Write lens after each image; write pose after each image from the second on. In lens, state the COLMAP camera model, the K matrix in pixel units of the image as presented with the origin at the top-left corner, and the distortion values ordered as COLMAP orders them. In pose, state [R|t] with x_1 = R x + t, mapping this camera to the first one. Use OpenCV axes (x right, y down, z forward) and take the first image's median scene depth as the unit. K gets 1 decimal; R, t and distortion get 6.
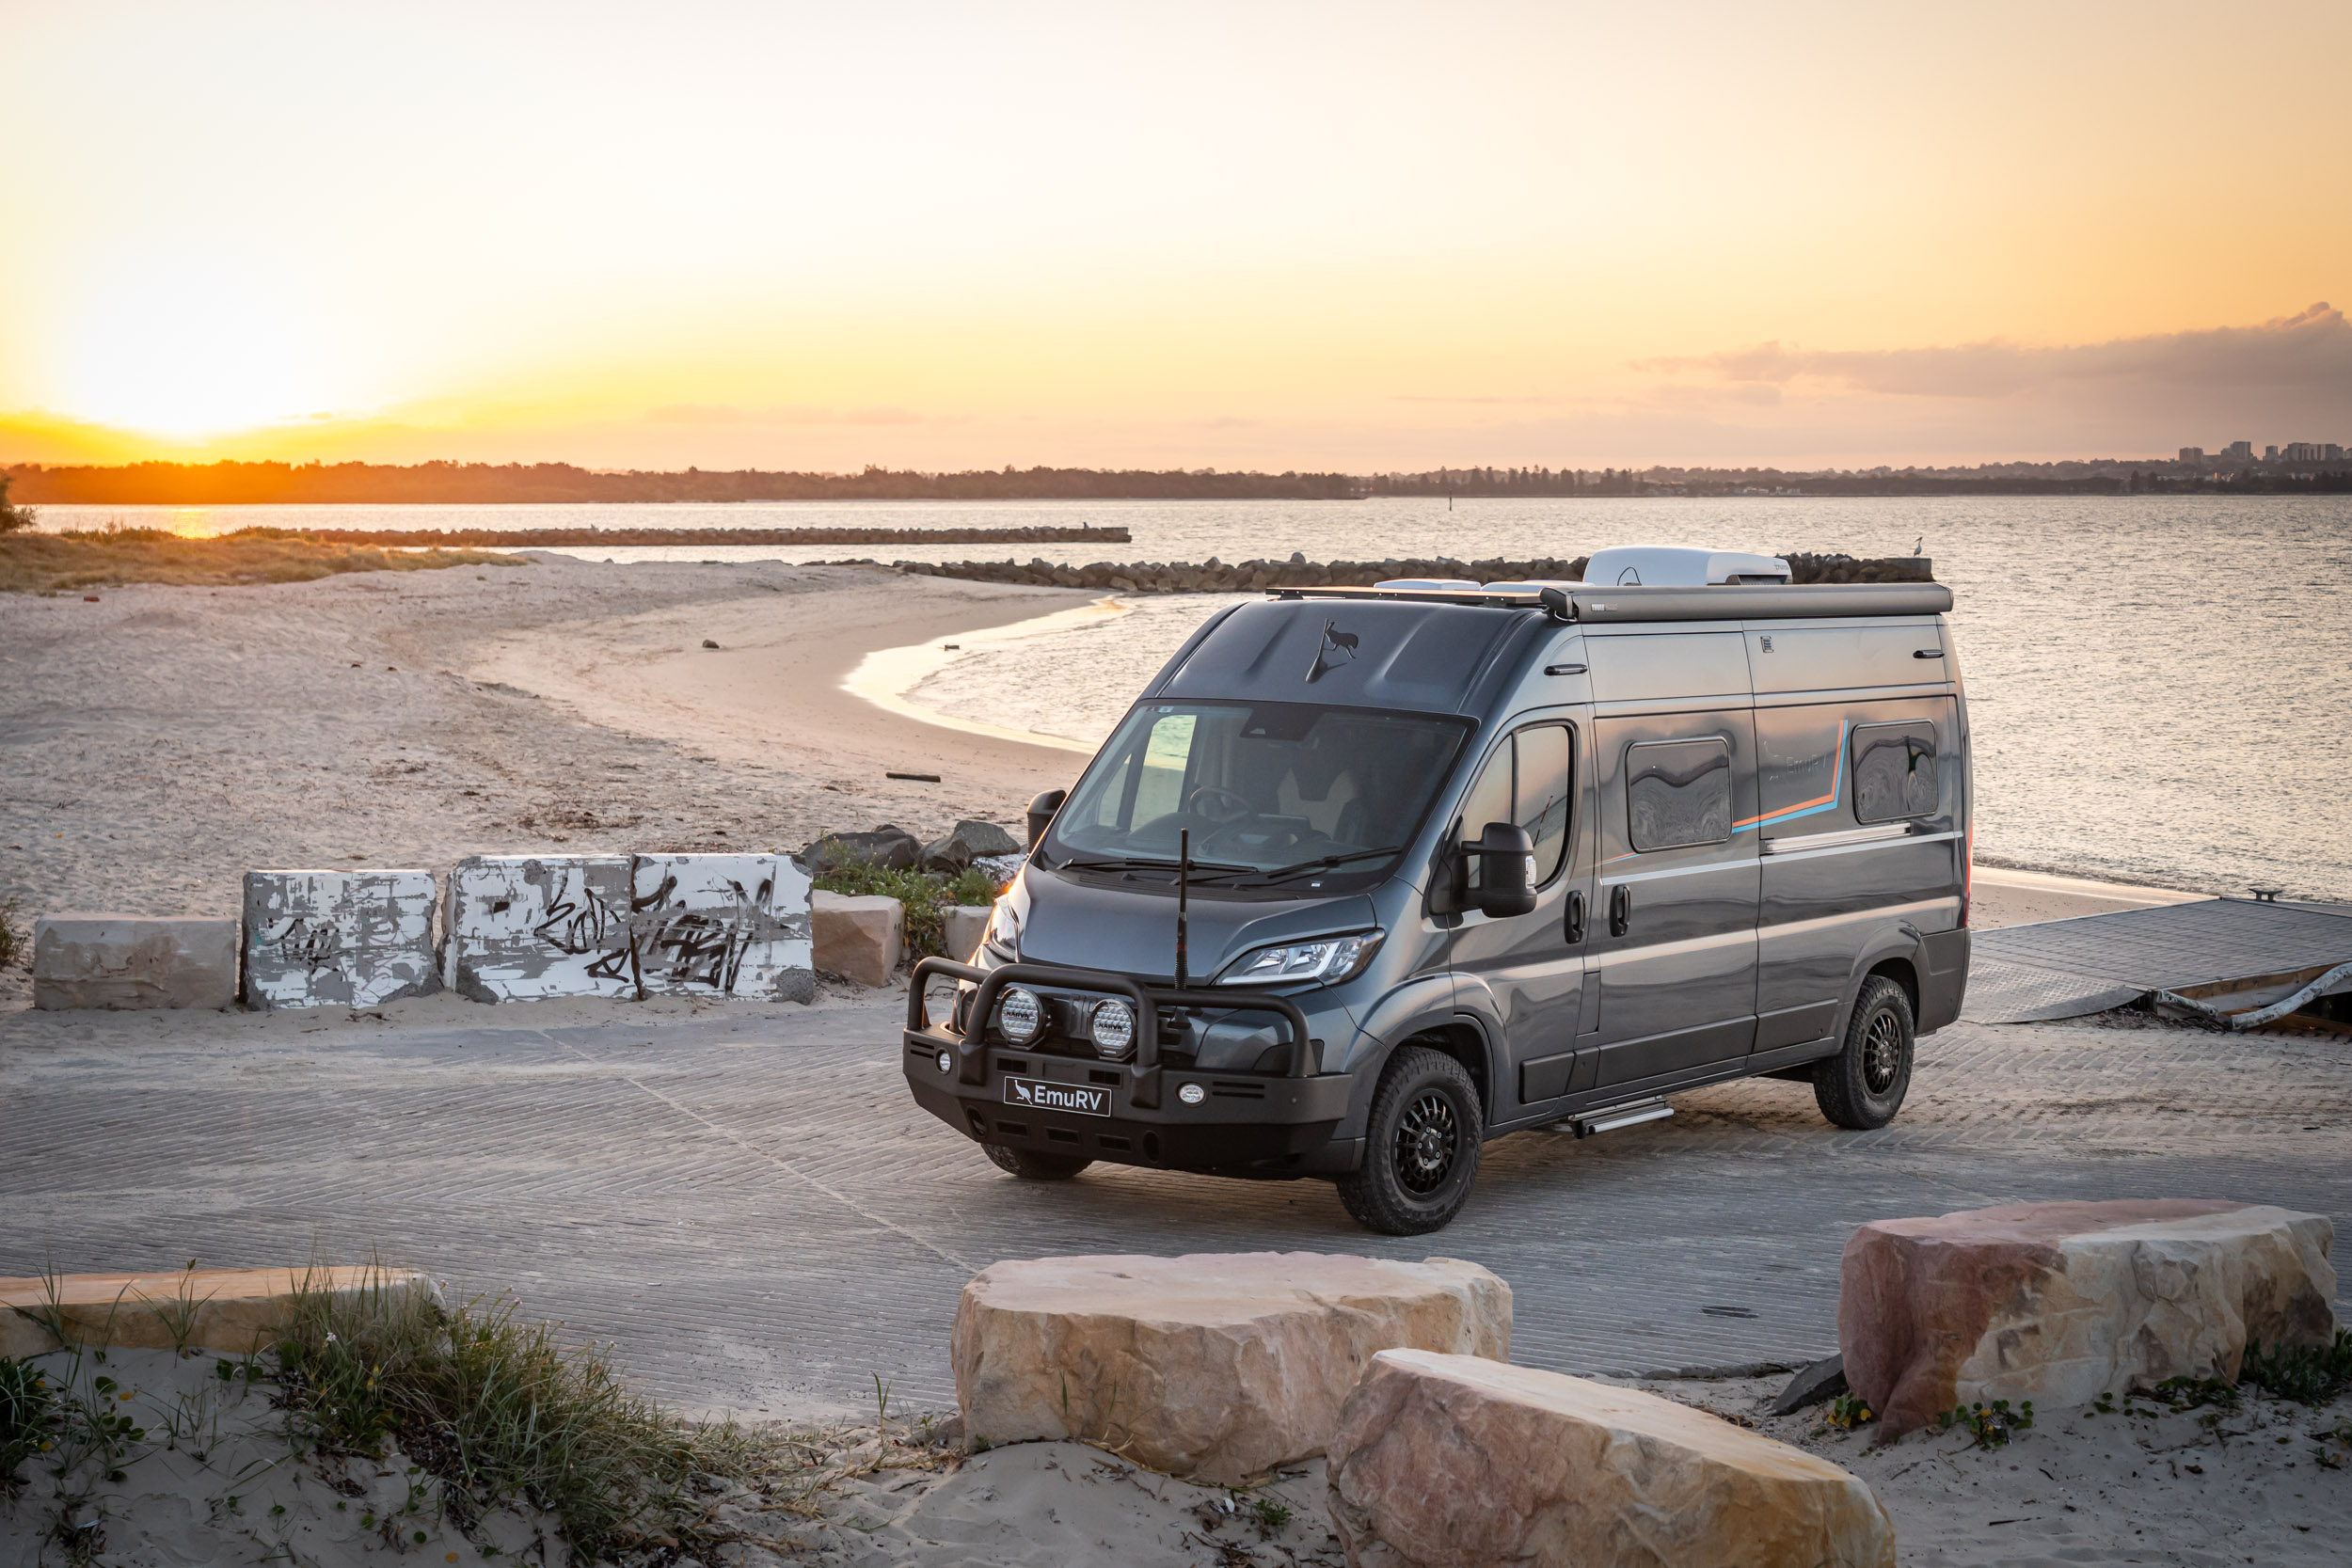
lens RADIAL K [[3624.3, 0, 1229.5], [0, 3624.3, 764.9], [0, 0, 1]] dist [0.047931, 0.000000]
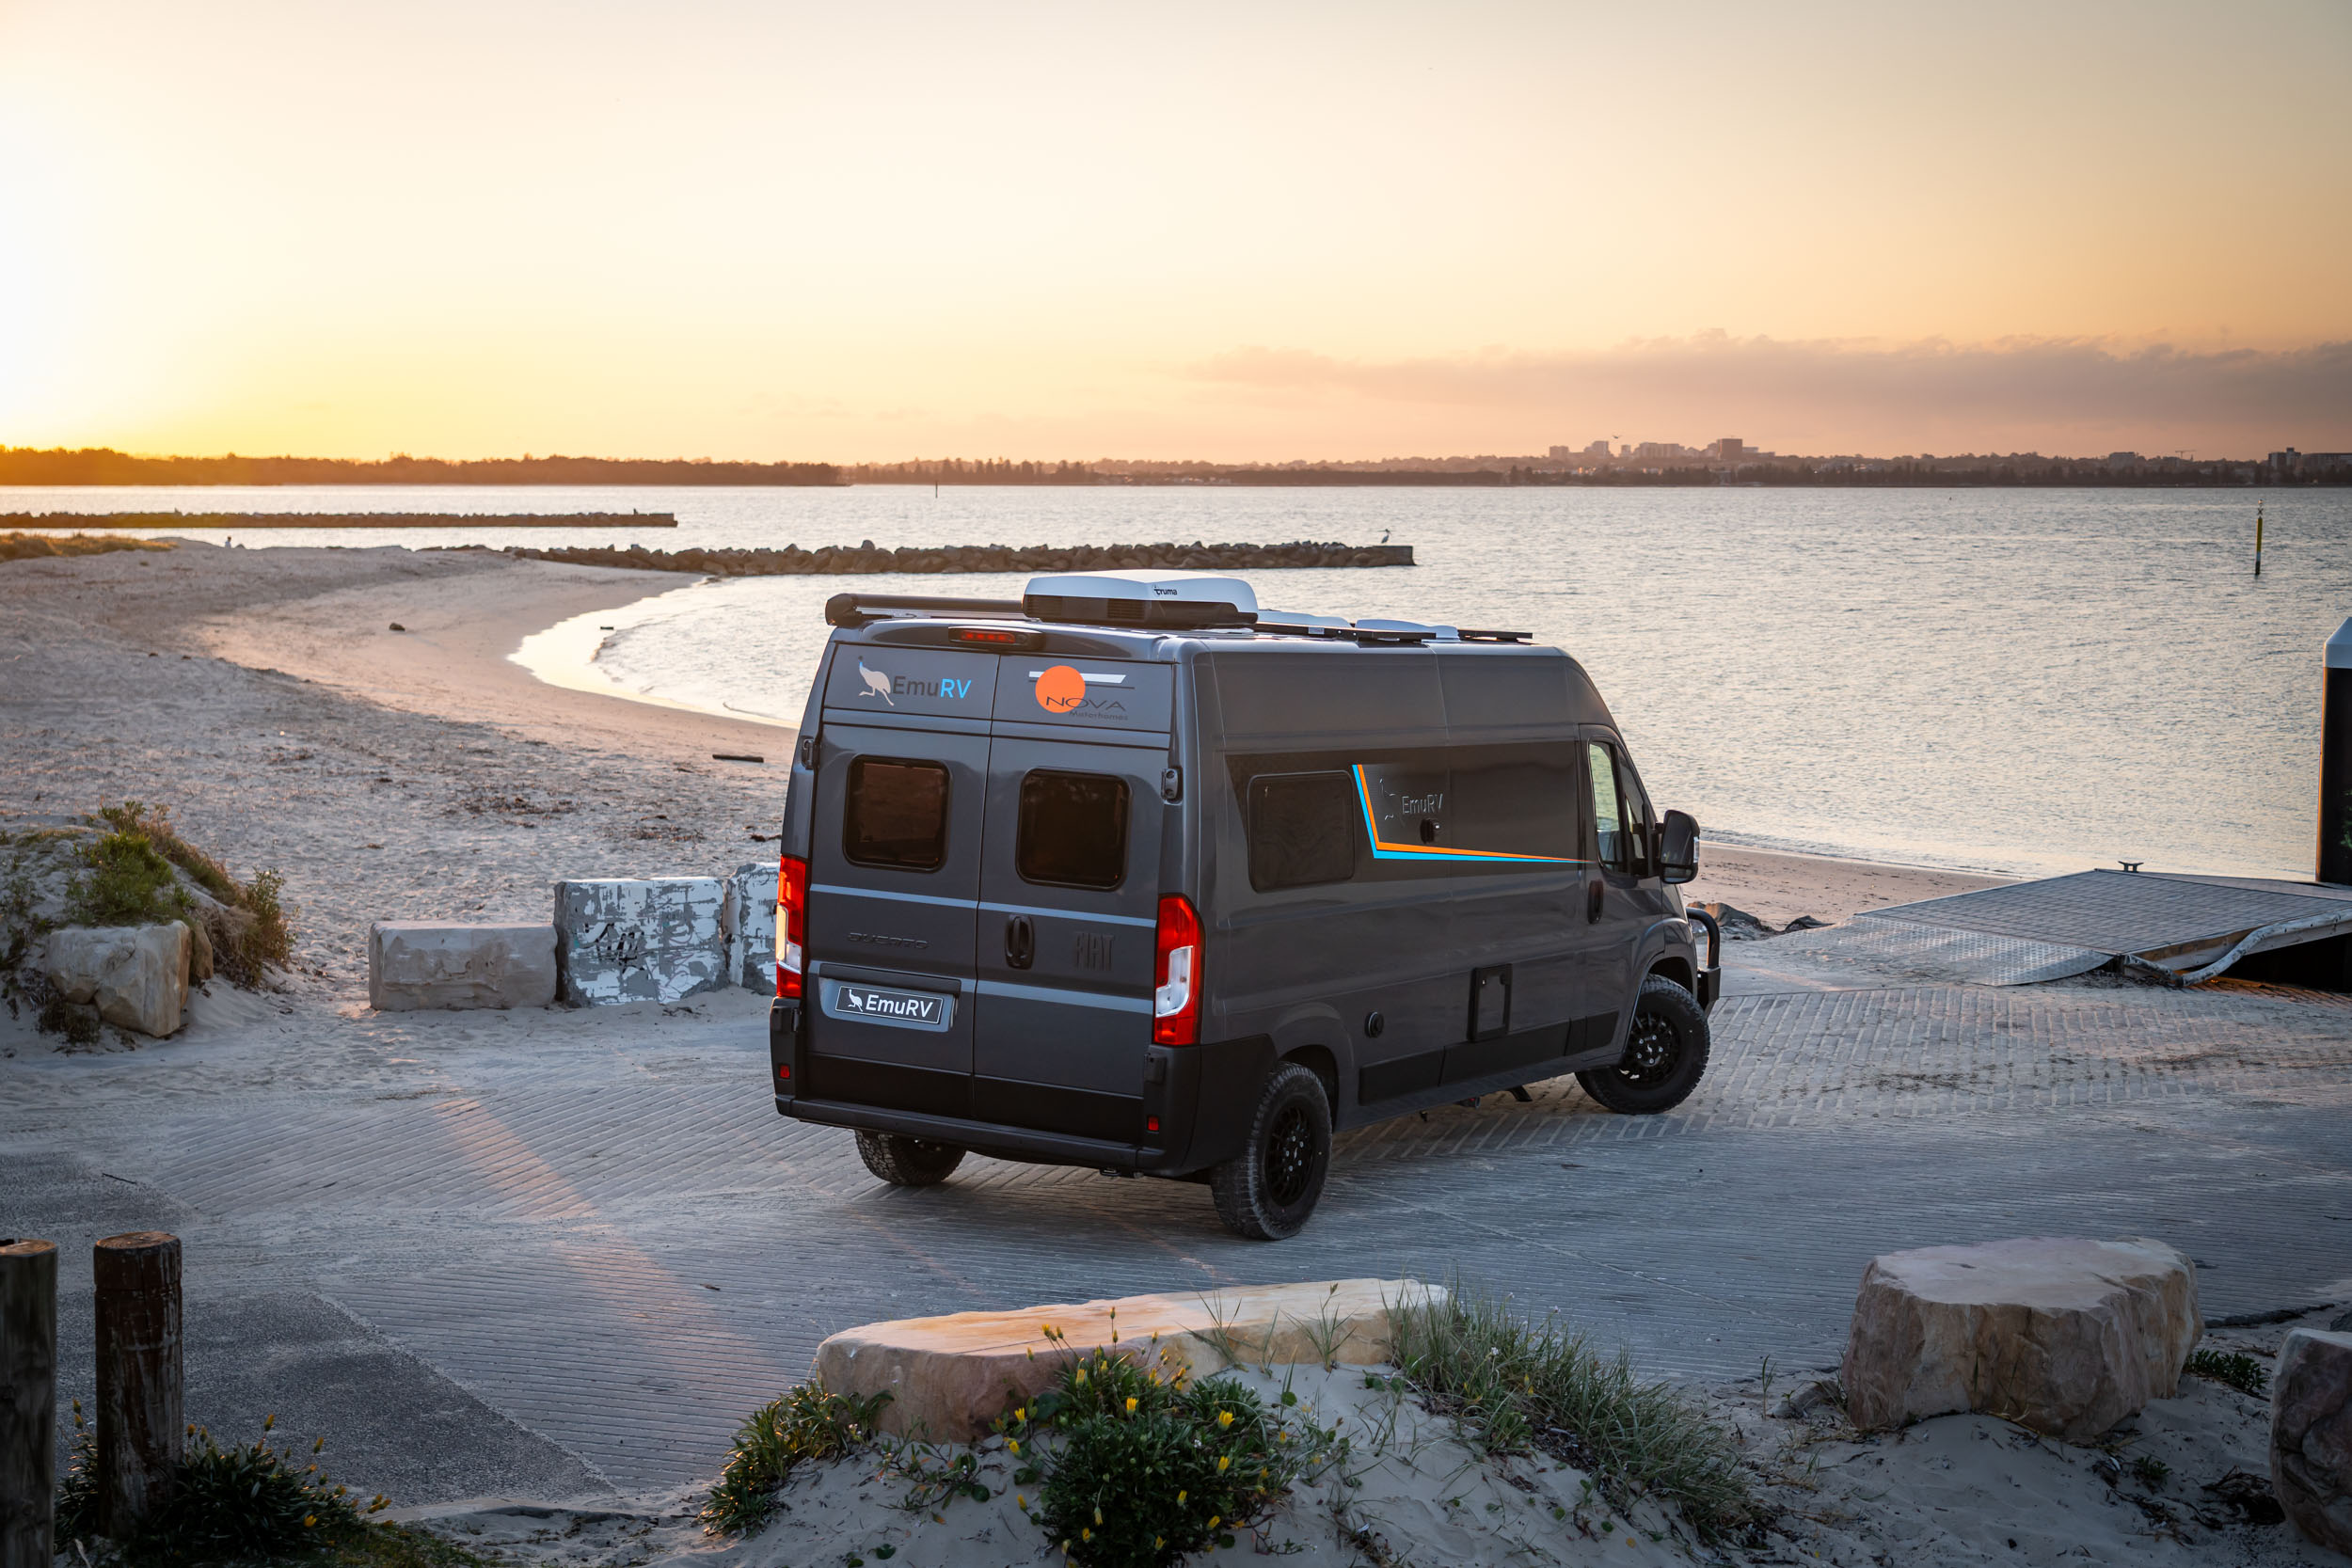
lens RADIAL K [[3192.1, 0, 1175.0], [0, 3192.1, 789.4], [0, 0, 1]] dist [0.045487, 0.000000]
pose [[0.989345, -0.009395, 0.145287, -0.214598], [0.006201, 0.999729, 0.022417, -0.018219], [-0.145458, -0.021278, 0.989136, 0.012881]]
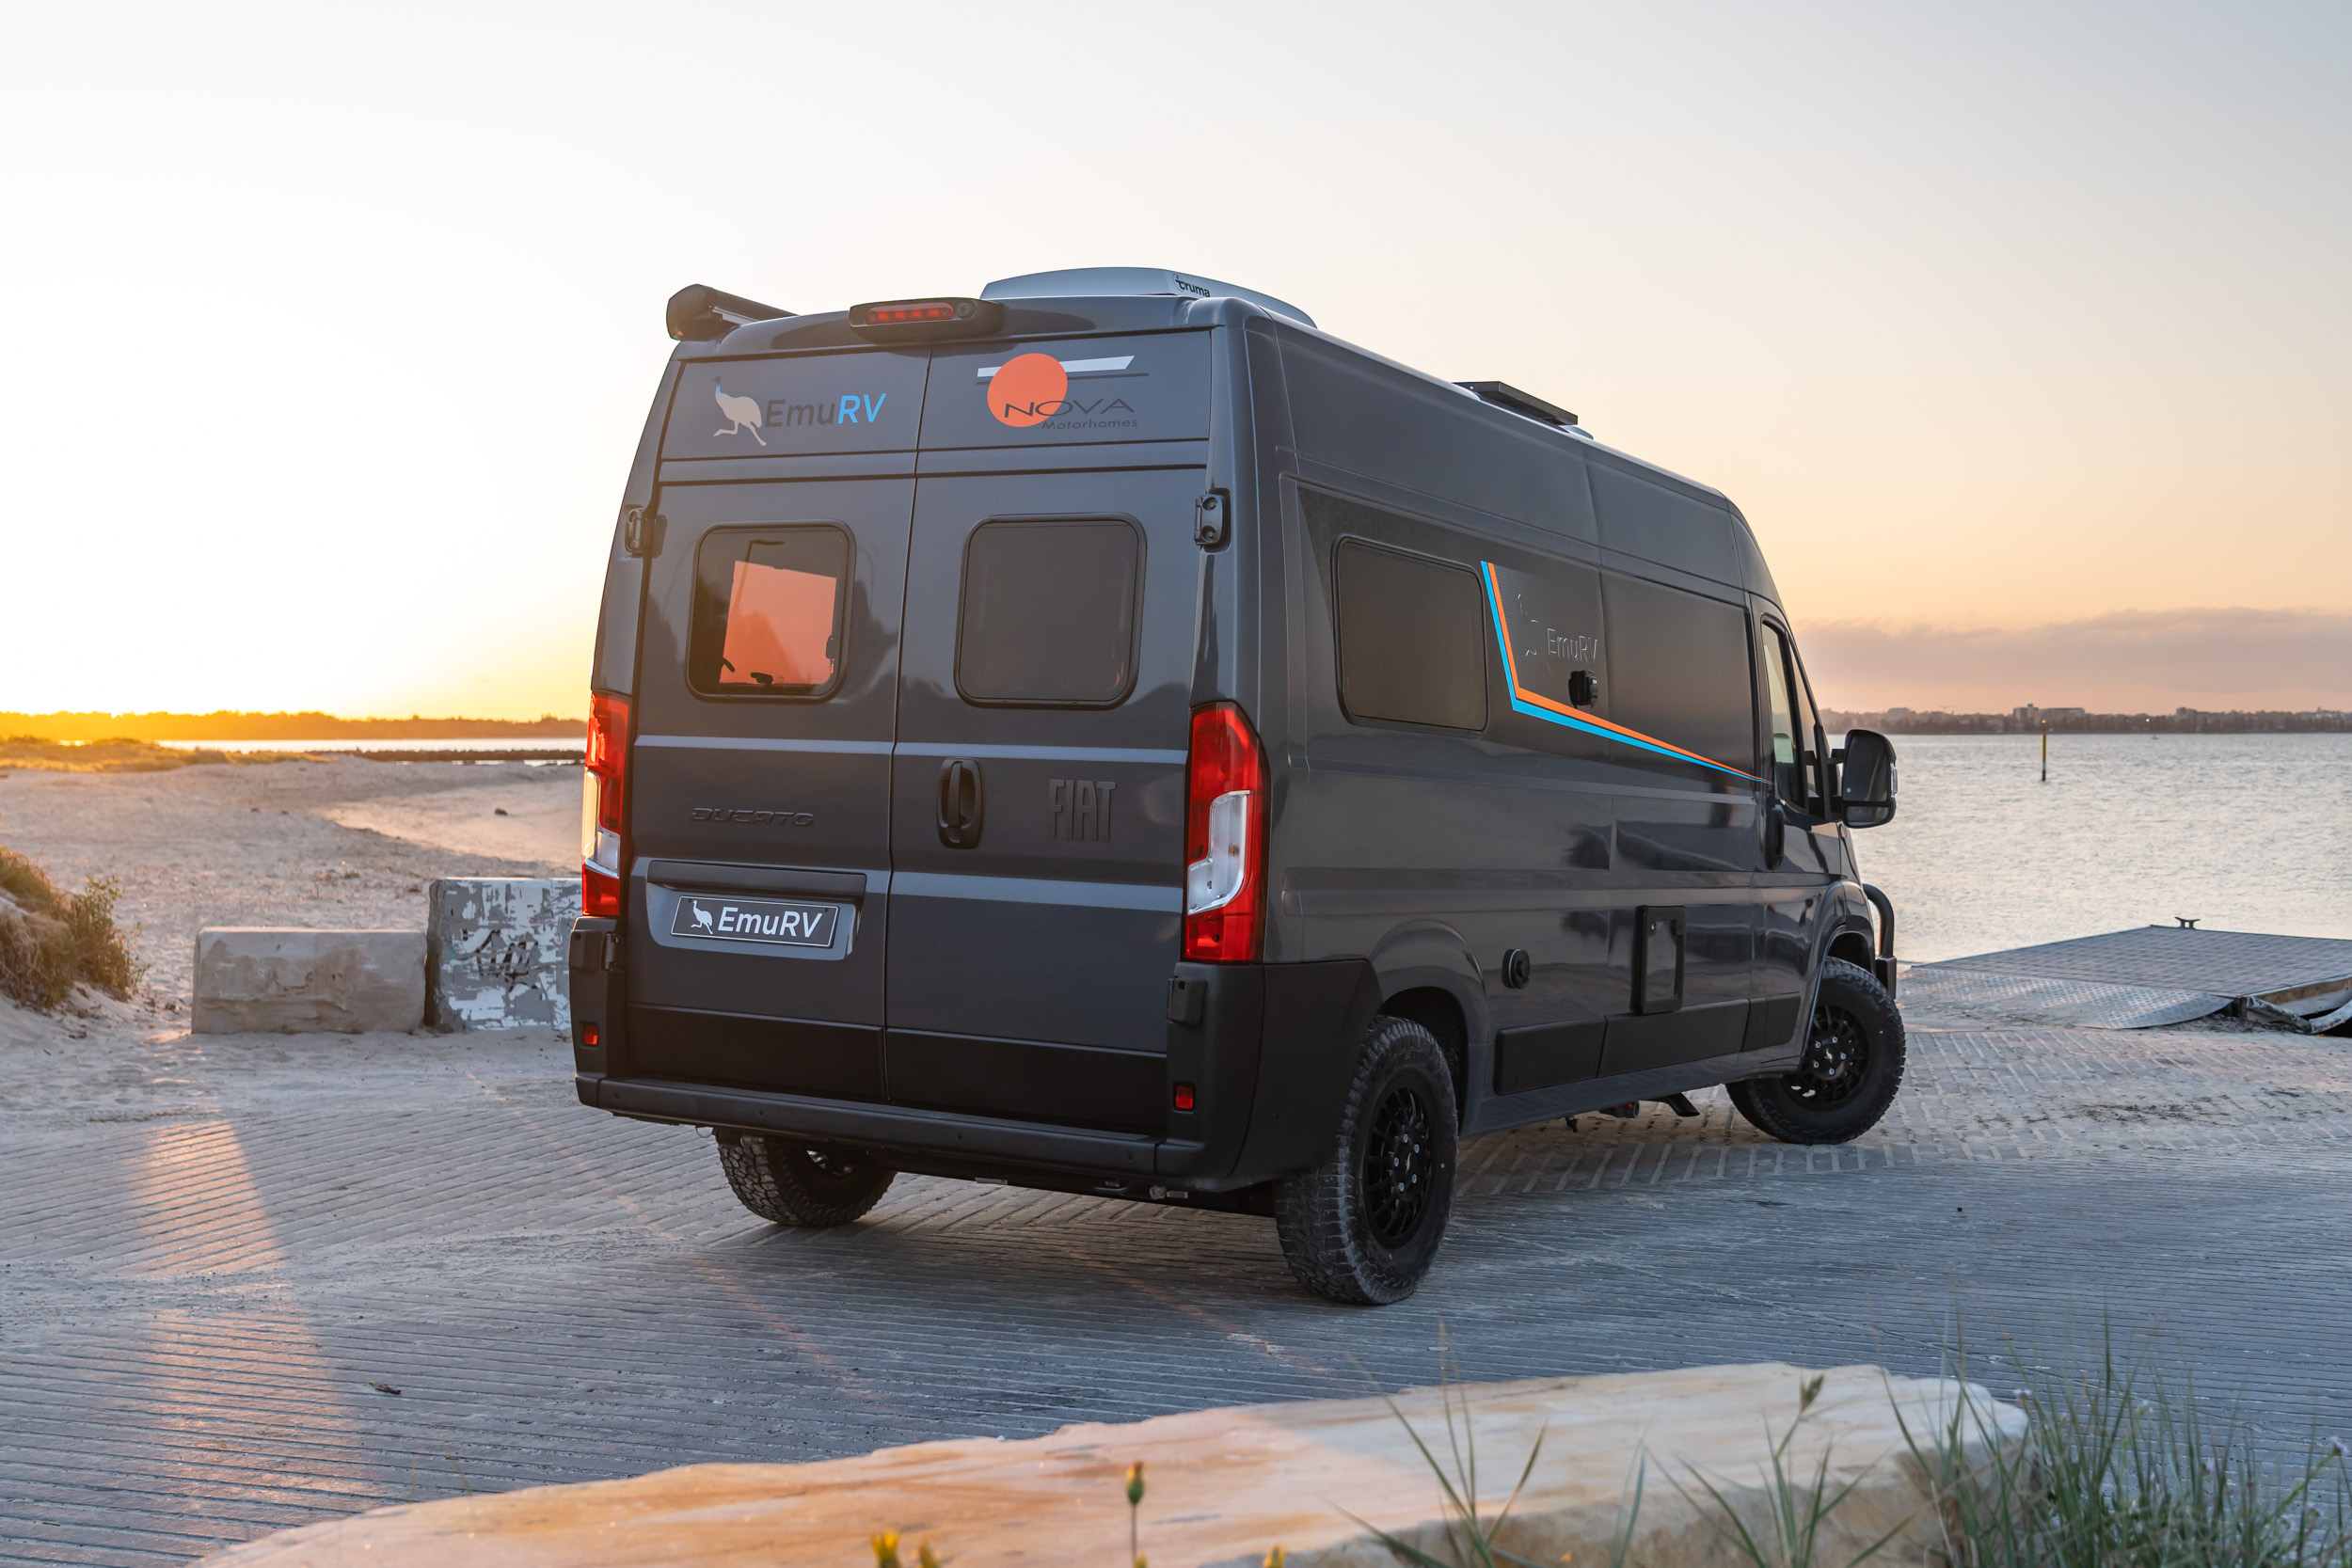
lens RADIAL K [[2491.5, 0, 1149.2], [0, 2491.5, 716.2], [0, 0, 1]] dist [0.025488, 0.000000]
pose [[0.989657, 0.001437, 0.143449, -0.174178], [0.010645, 0.996458, -0.083421, 0.040453], [-0.143060, 0.084086, 0.986136, 0.340752]]
